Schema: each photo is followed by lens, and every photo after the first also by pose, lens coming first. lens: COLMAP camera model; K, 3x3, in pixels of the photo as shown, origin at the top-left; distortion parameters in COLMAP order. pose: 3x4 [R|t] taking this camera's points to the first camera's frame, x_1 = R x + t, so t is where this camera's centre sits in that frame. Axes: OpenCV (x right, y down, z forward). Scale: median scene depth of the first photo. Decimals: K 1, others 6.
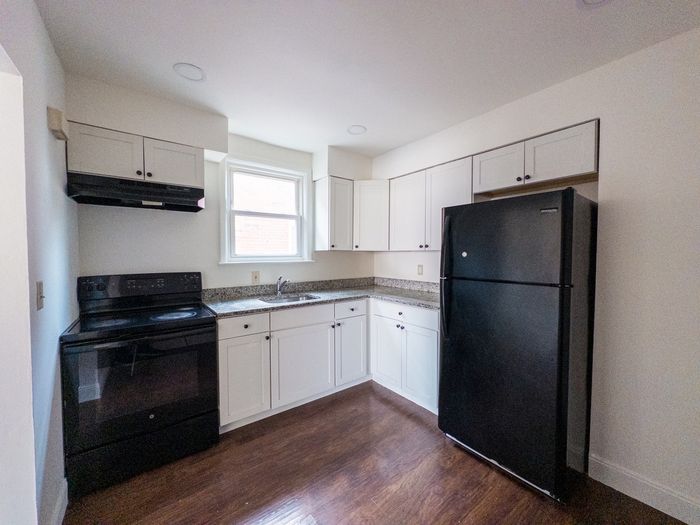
lens RADIAL K [[276.7, 0, 351.6], [0, 276.7, 260.9], [0, 0, 1]] dist [-0.003433, -0.000085]
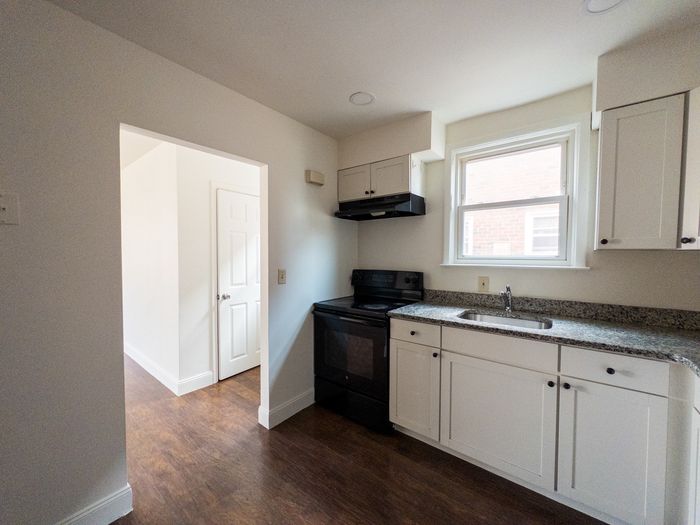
lens RADIAL K [[276.7, 0, 351.1], [0, 276.7, 261.5], [0, 0, 1]] dist [-0.003433, -0.000085]
pose [[0.256297, 0.029575, -0.966146, 0.373706], [-0.030692, 0.999277, 0.022448, -0.014637], [0.966111, 0.023900, 0.257019, 0.455821]]
